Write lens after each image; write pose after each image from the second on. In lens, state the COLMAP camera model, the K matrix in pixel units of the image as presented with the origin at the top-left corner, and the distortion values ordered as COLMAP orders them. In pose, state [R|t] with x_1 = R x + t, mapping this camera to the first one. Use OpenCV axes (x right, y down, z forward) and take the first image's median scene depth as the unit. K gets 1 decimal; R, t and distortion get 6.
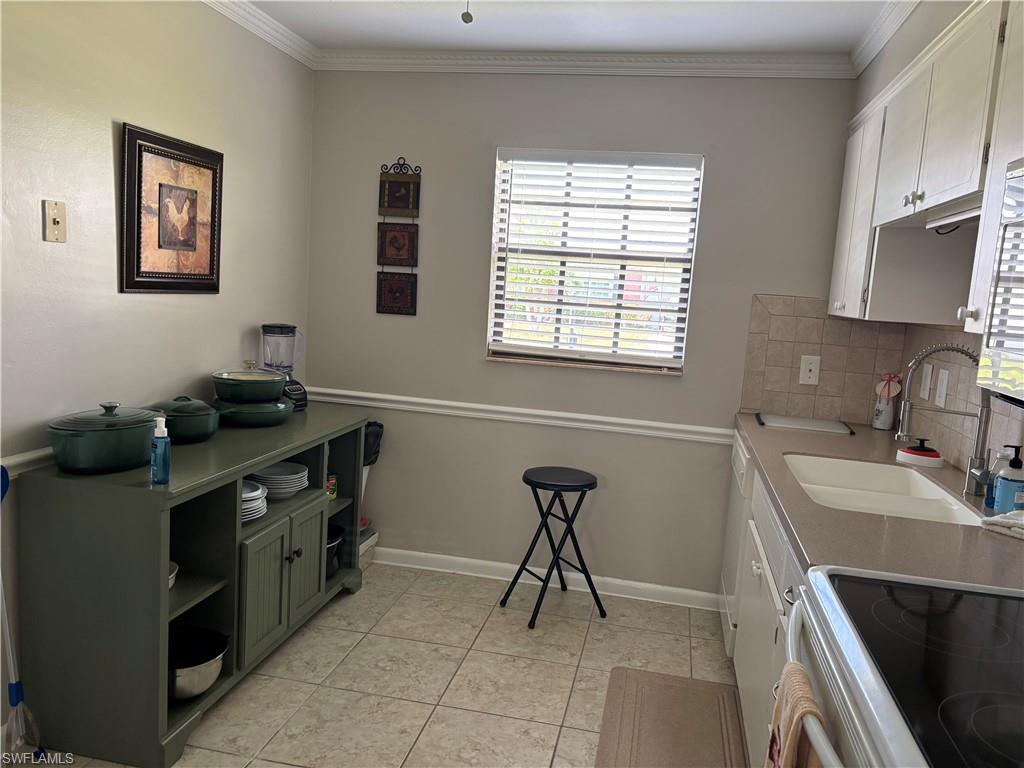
lens RADIAL K [[781.9, 0, 512.0], [0, 781.9, 384.0], [0, 0, 1]] dist [0.000581, -0.001287]
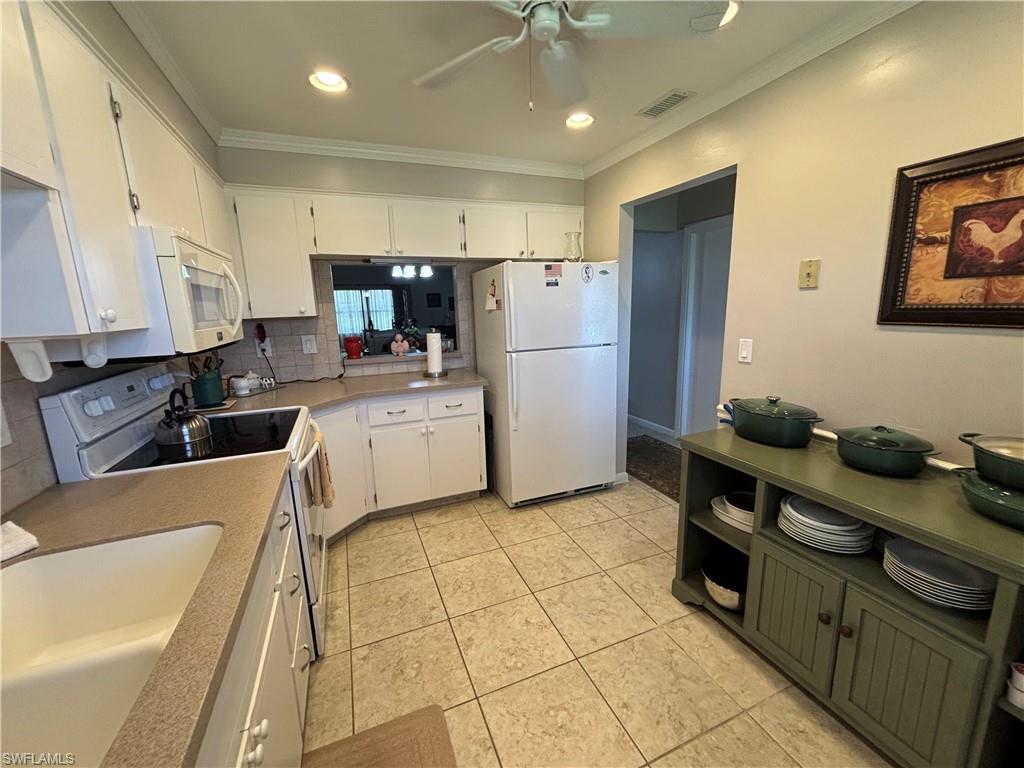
lens RADIAL K [[420.2, 0, 512.0], [0, 420.2, 384.0], [0, 0, 1]] dist [0.001394, 0.000032]
pose [[-0.828487, 0.063171, -0.556435, 0.279843], [-0.097505, 0.962168, 0.254410, -0.130823], [0.551455, 0.265031, -0.790984, 1.162270]]
